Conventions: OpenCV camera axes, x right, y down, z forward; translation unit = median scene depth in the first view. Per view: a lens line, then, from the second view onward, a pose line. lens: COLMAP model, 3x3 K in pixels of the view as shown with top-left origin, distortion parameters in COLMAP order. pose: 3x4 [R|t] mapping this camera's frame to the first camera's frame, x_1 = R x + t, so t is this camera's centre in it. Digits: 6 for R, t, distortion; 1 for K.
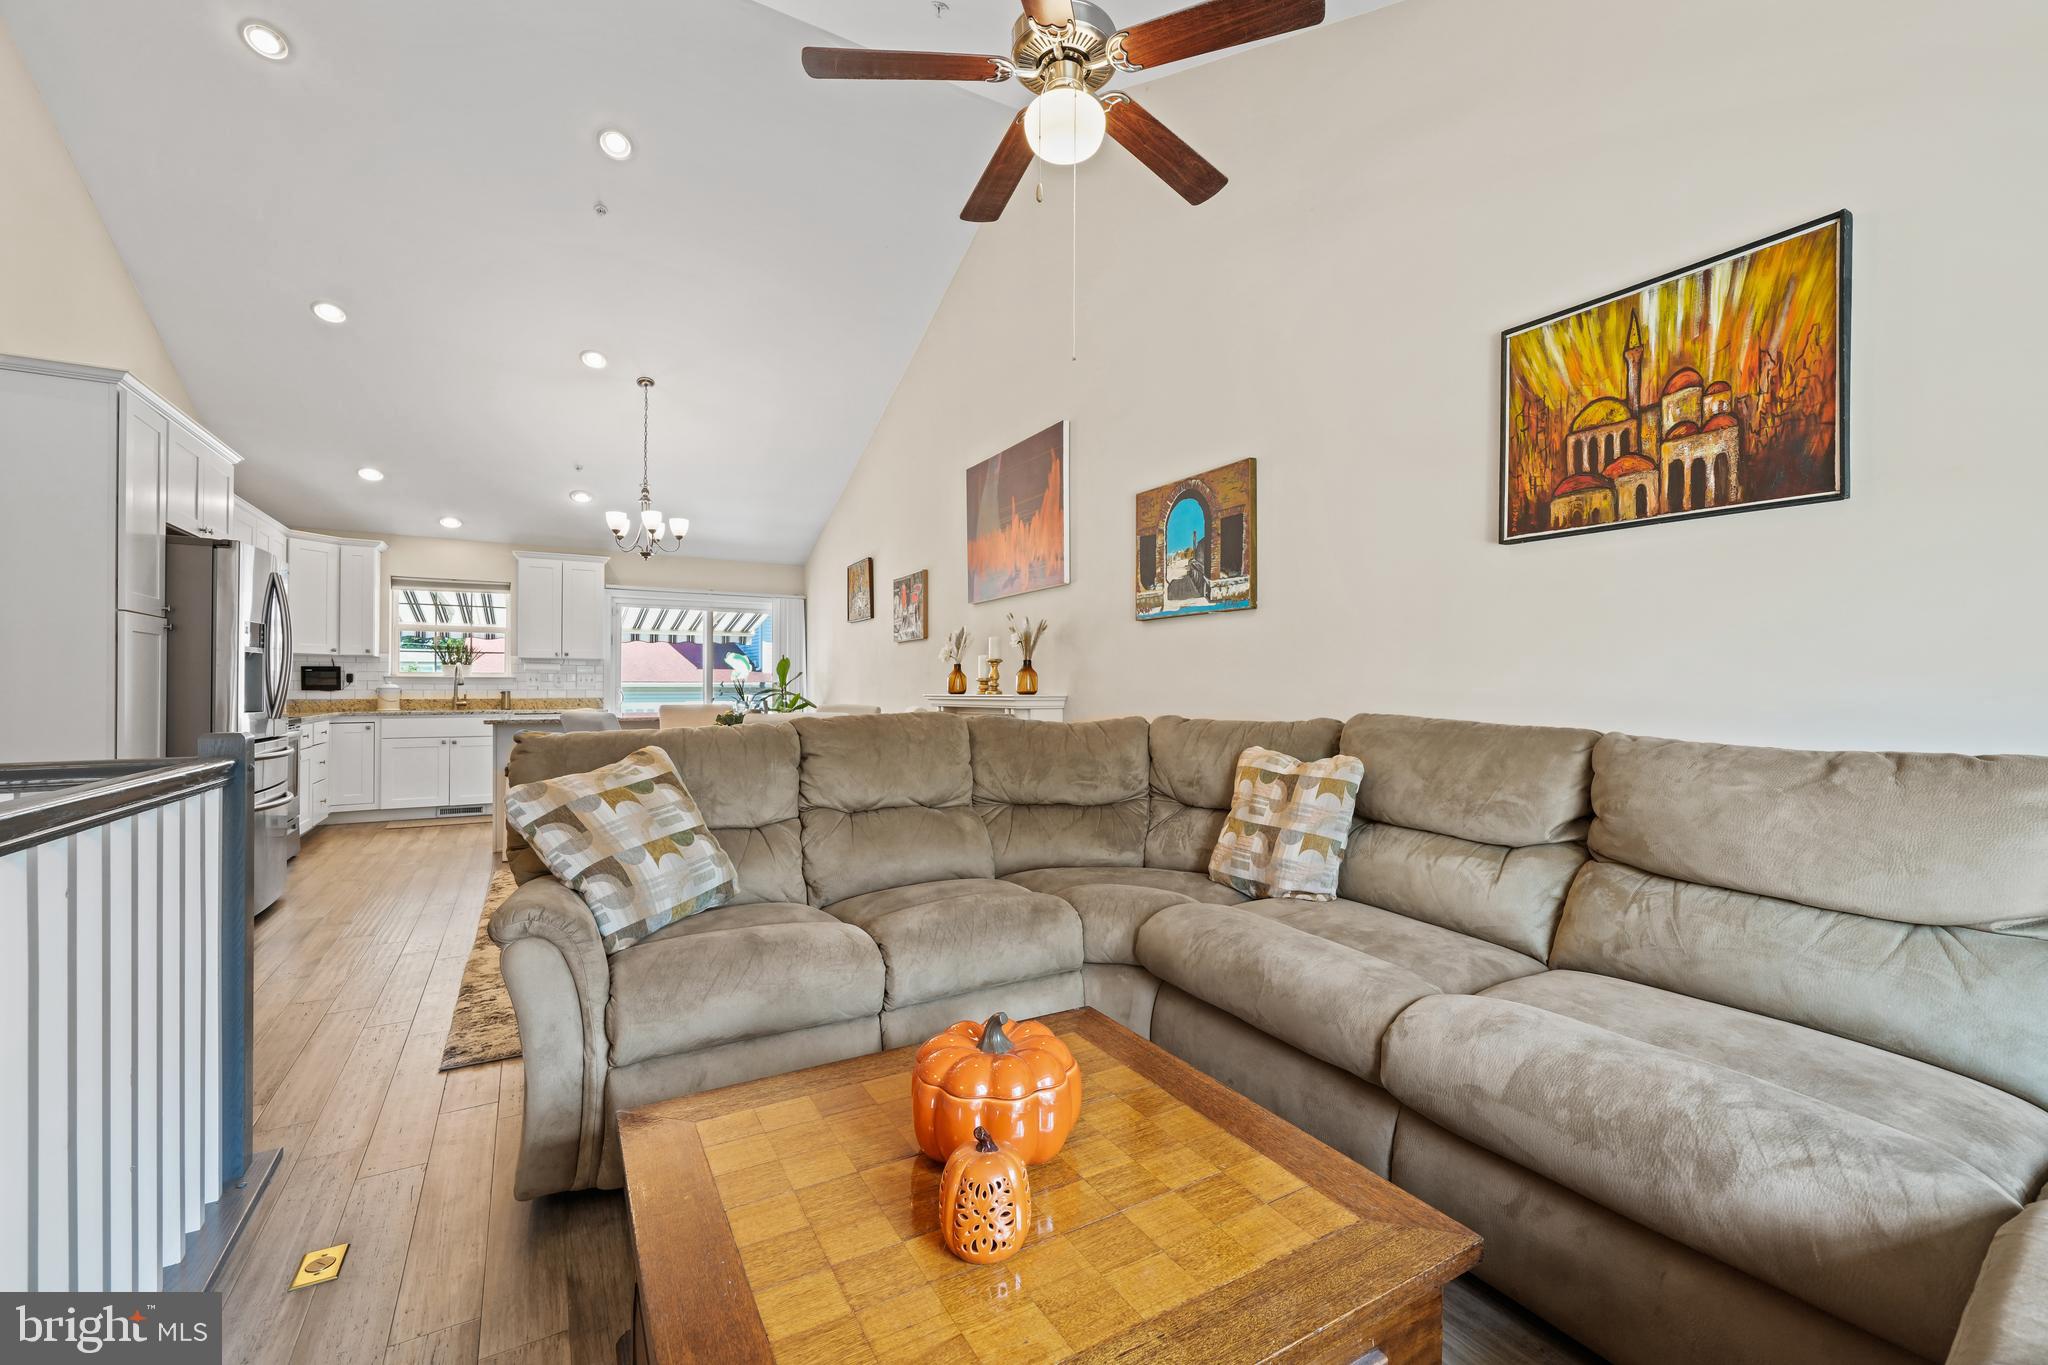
lens RADIAL K [[810.5, 0, 1027.7], [0, 810.5, 677.3], [0, 0, 1]] dist [-0.000815, 0.000019]
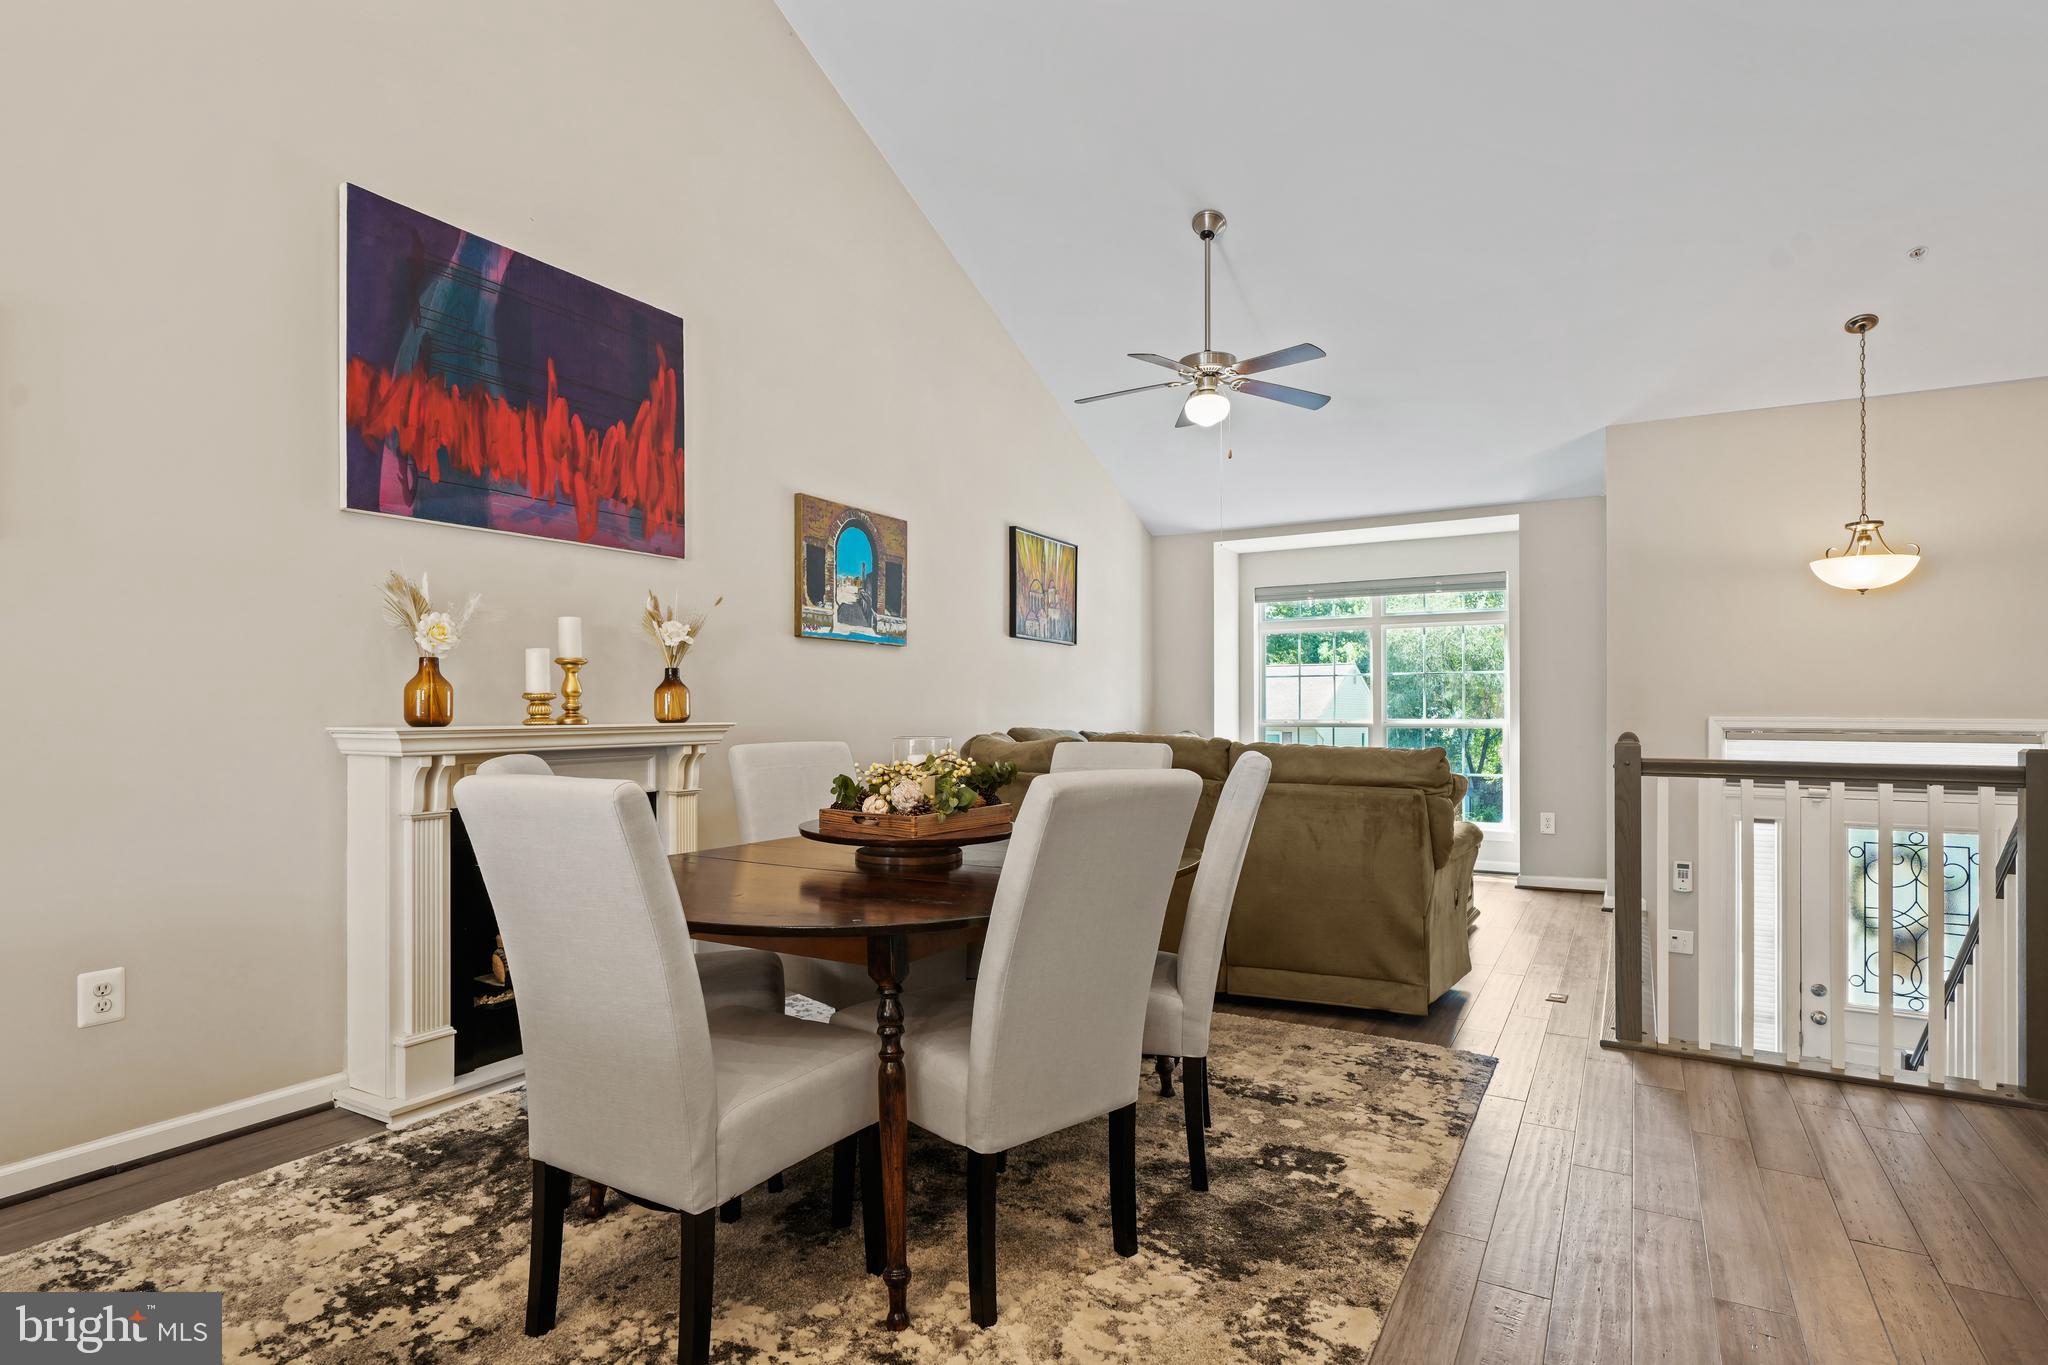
lens RADIAL K [[1052.5, 0, 1019.6], [0, 1052.5, 712.1], [0, 0, 1]] dist [0.003827, 0.000641]
pose [[-0.470148, 0.004483, 0.882576, -1.543250], [-0.006209, 0.999946, -0.008386, 0.032466], [-0.882566, -0.009423, -0.470095, 2.068963]]
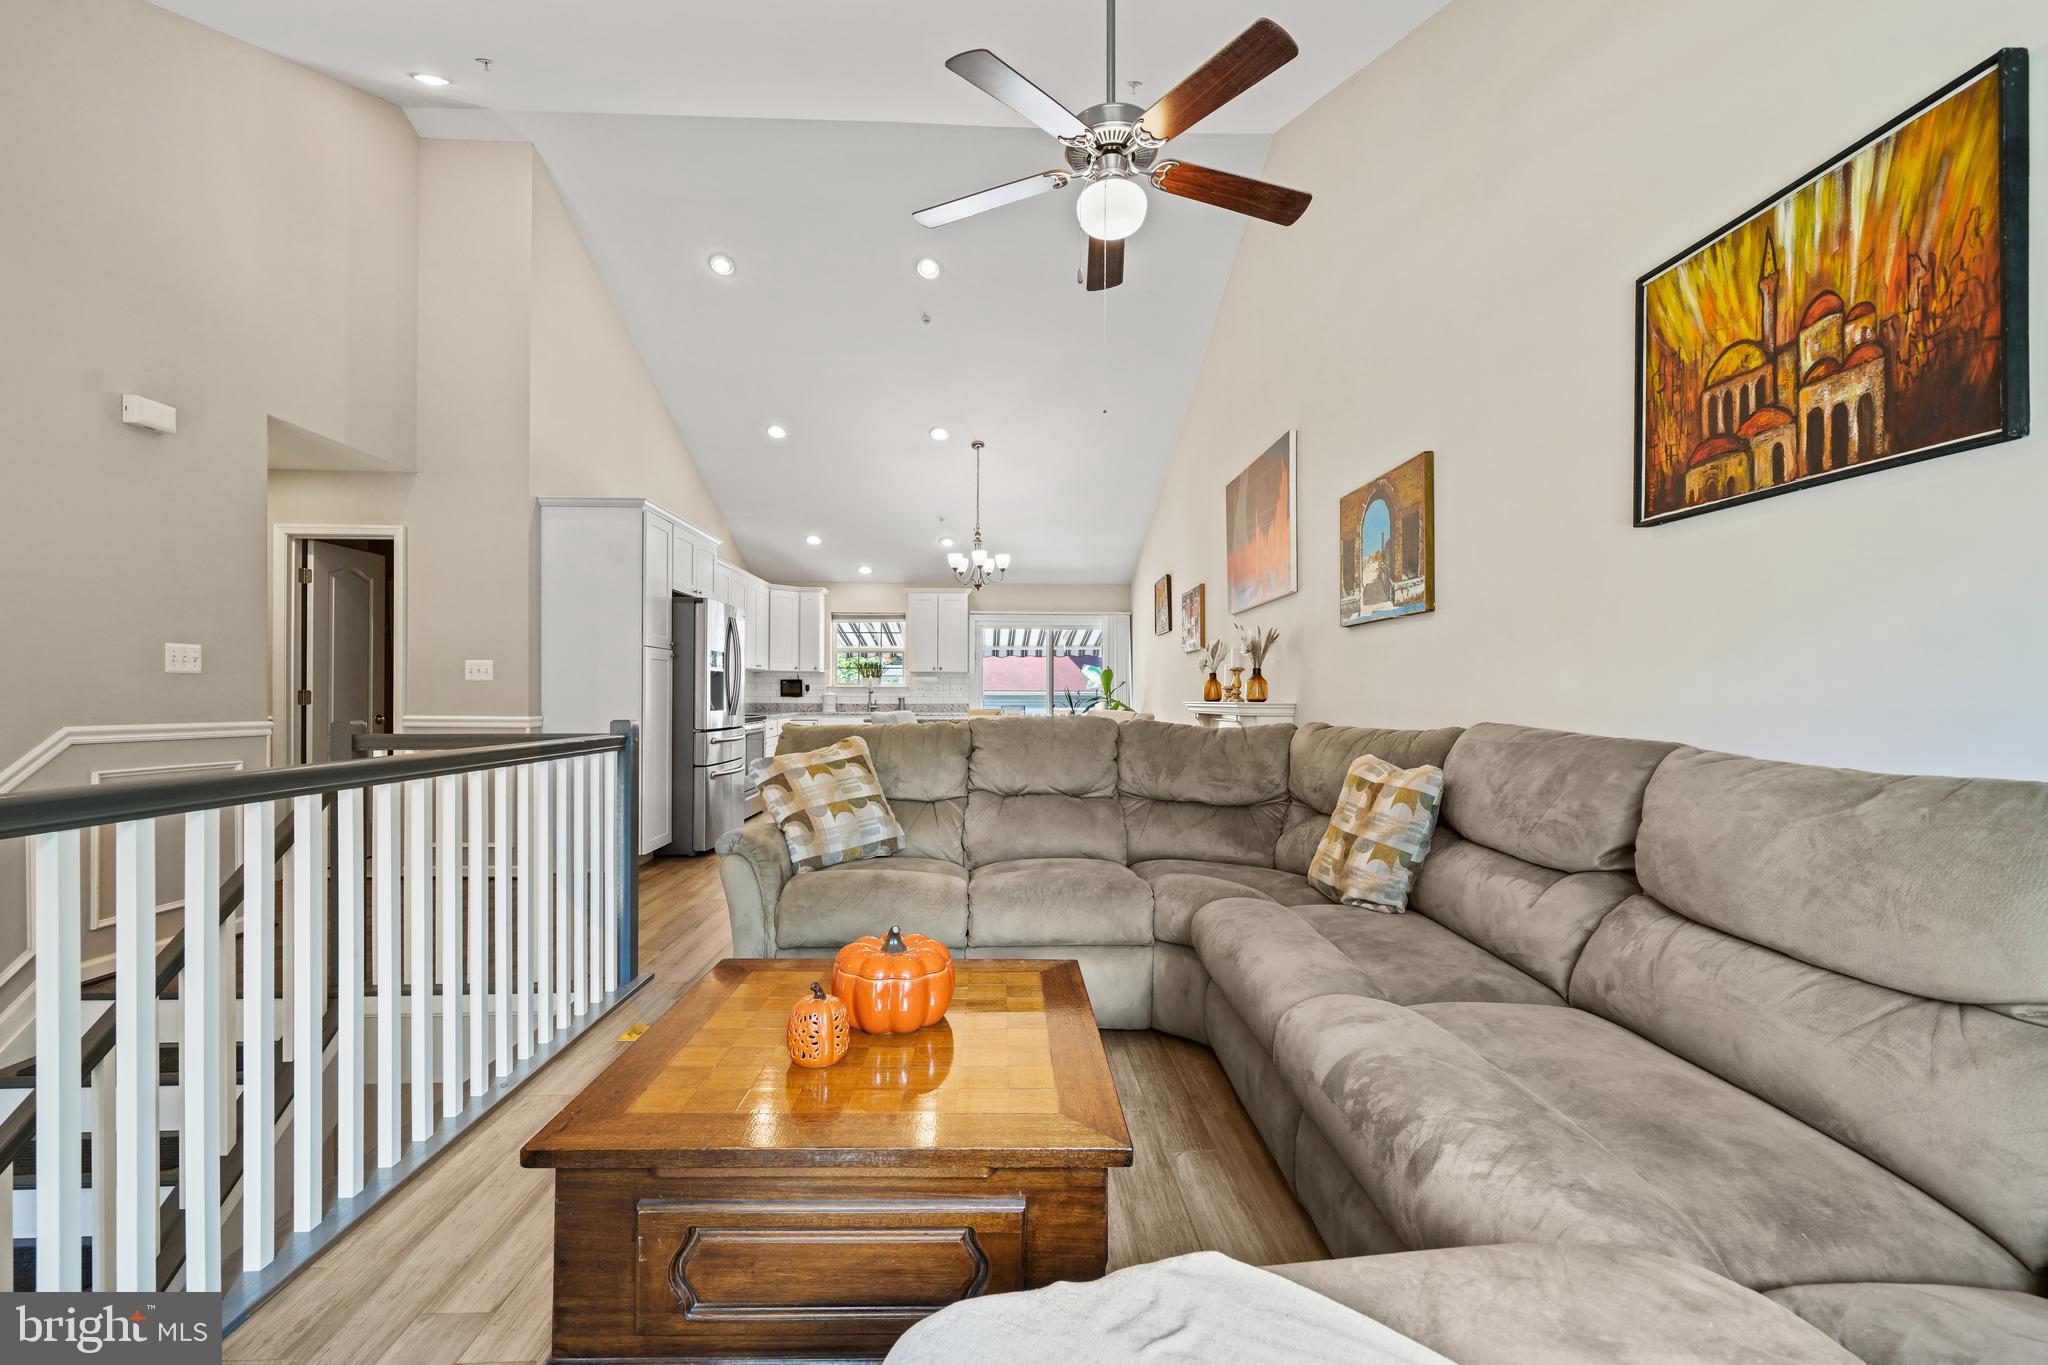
lens RADIAL K [[794.9, 0, 1024.0], [0, 794.9, 682.5], [0, 0, 1]] dist [0.000234, -0.000117]
pose [[0.878971, -0.005791, -0.476840, 0.397878], [0.003447, 0.999977, -0.005791, 0.002639], [0.476862, 0.003447, 0.878971, -0.046905]]
